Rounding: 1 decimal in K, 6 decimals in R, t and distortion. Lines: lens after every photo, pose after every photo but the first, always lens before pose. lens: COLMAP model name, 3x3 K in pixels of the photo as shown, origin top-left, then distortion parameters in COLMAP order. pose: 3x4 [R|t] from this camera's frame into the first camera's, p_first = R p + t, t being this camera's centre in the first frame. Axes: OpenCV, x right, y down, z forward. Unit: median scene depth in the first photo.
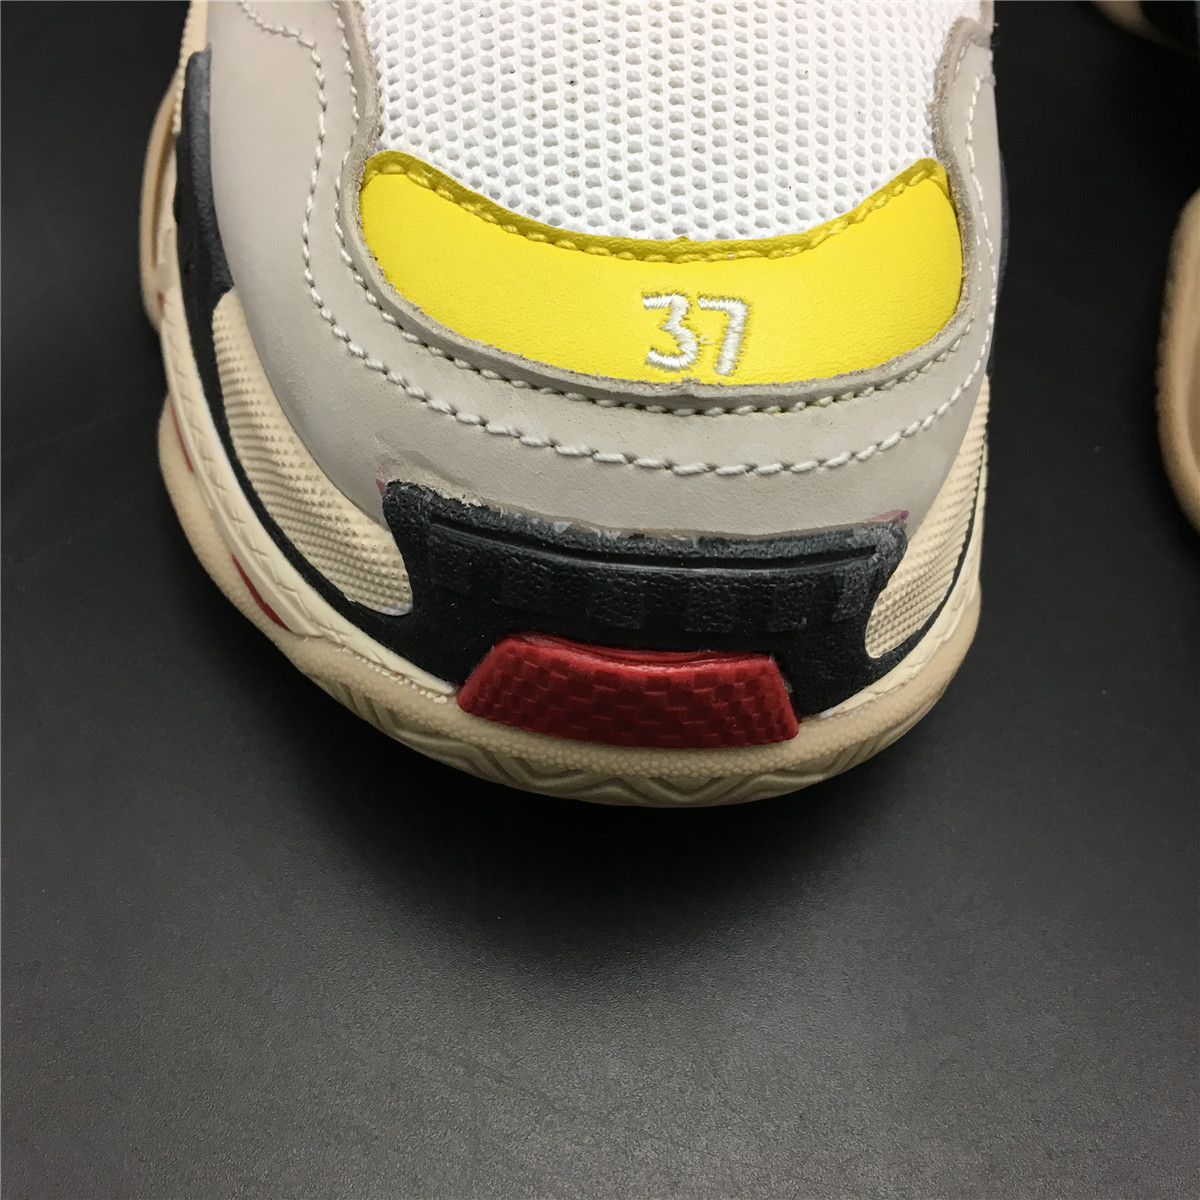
lens RADIAL K [[1318.3, 0, 601.3], [0, 1318.3, 569.8], [0, 0, 1]] dist [0.058623, 0.000000]
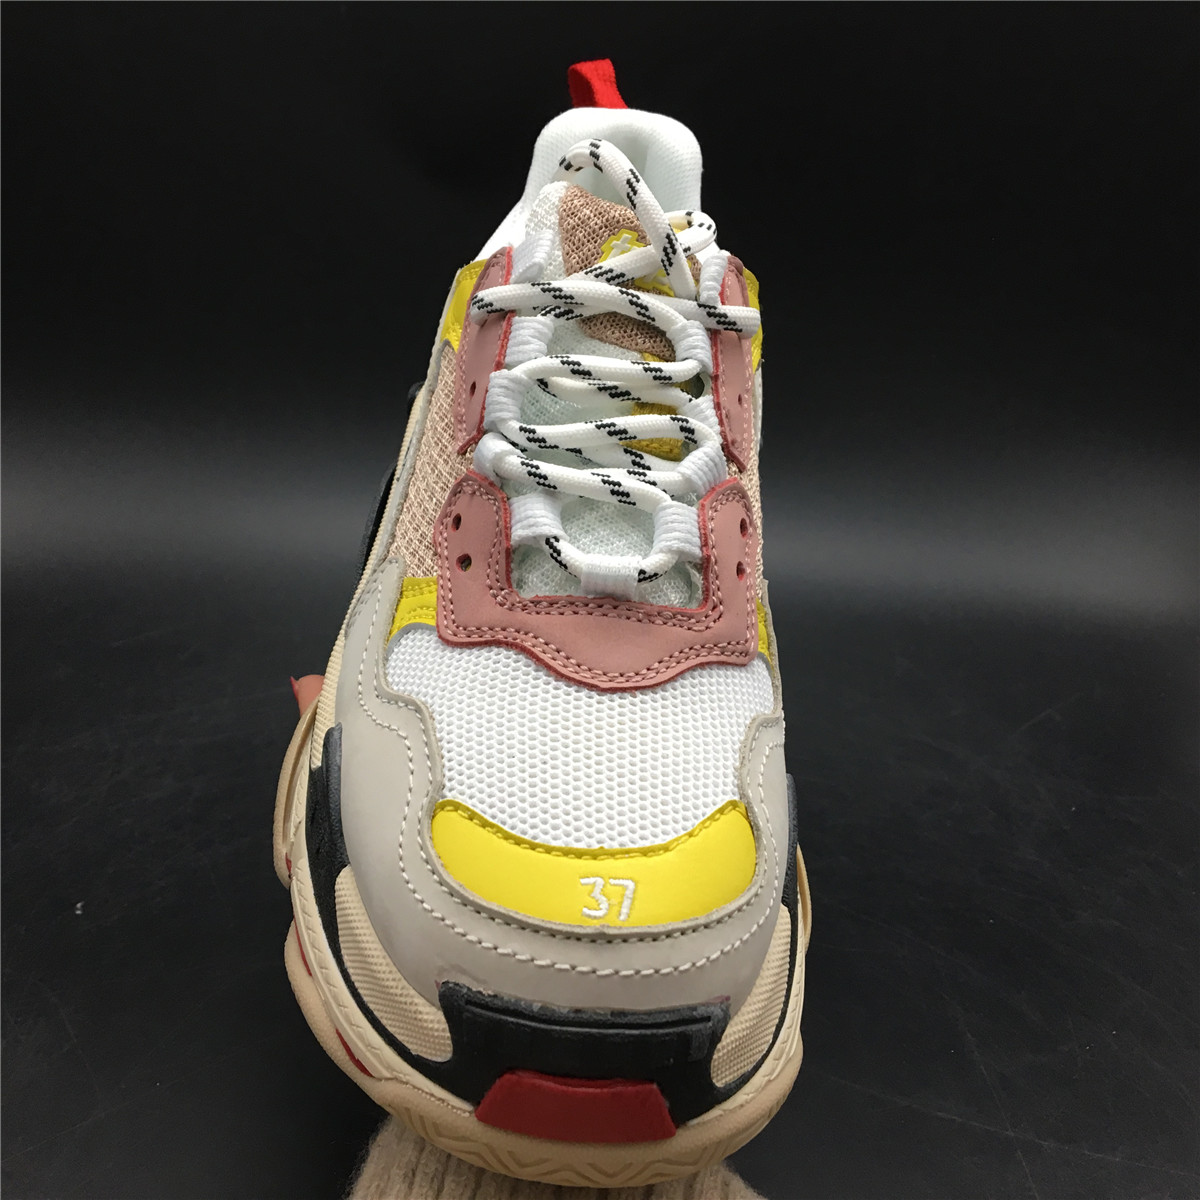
lens RADIAL K [[1318.3, 0, 597.6], [0, 1318.3, 598.7], [0, 0, 1]] dist [0.058623, 0.000000]
pose [[0.999909, -0.004840, 0.012626, 0.032251], [0.008773, 0.942774, -0.333316, 0.046065], [-0.010291, 0.333396, 0.942731, -0.883208]]
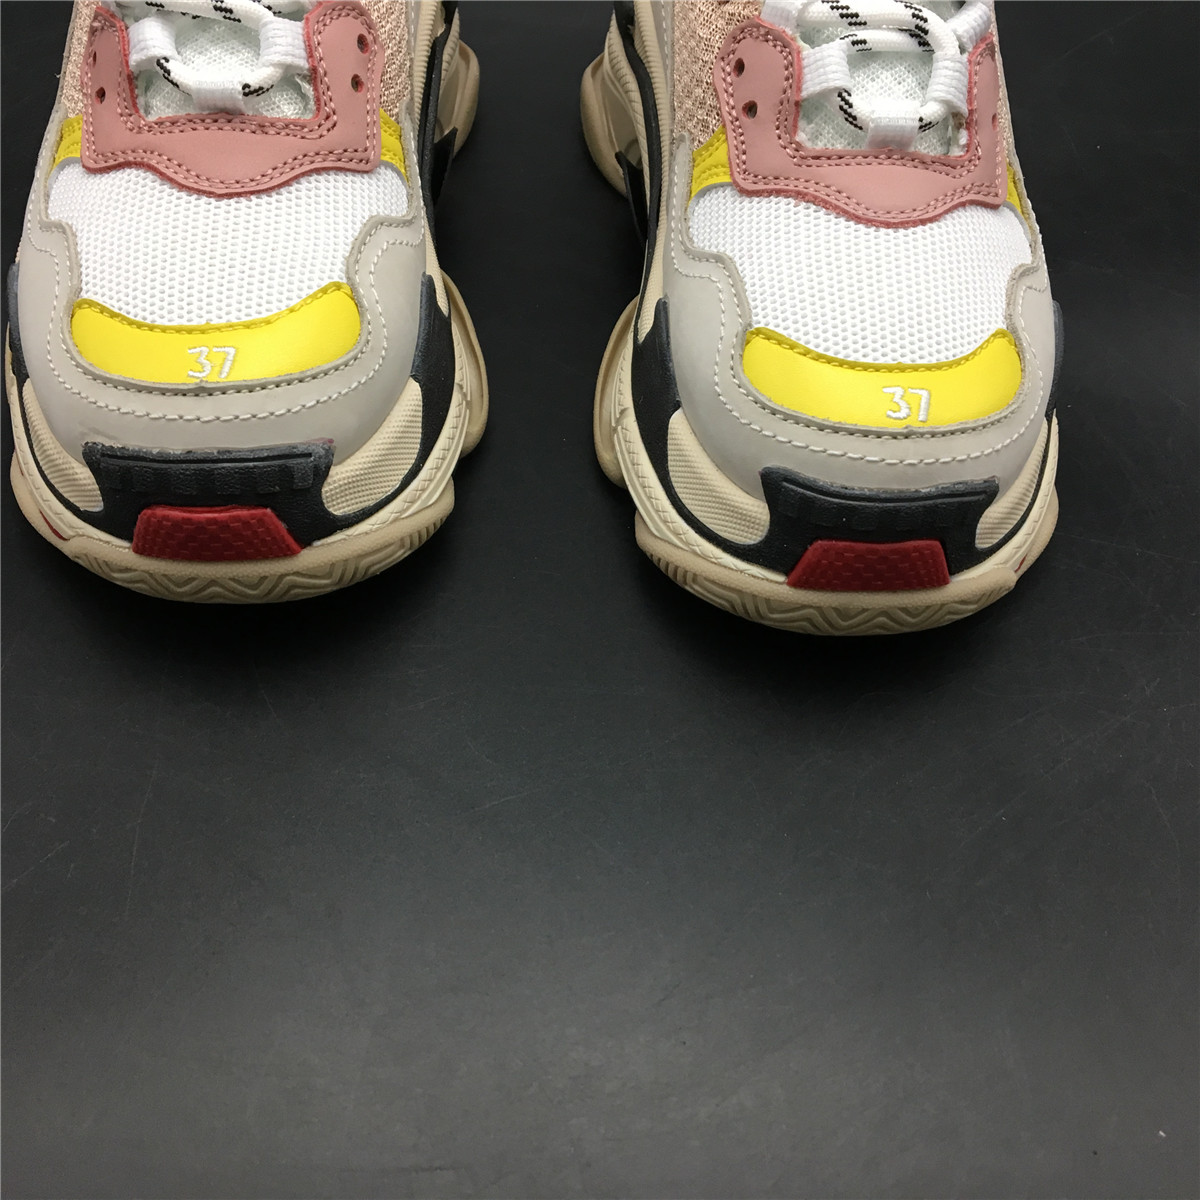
lens RADIAL K [[1318.3, 0, 600.7], [0, 1318.3, 582.6], [0, 0, 1]] dist [0.058623, 0.000000]
pose [[0.995713, -0.091755, -0.011669, 0.674508], [0.089849, 0.989463, -0.113539, 0.474103], [0.021964, 0.112004, 0.993465, -1.111159]]
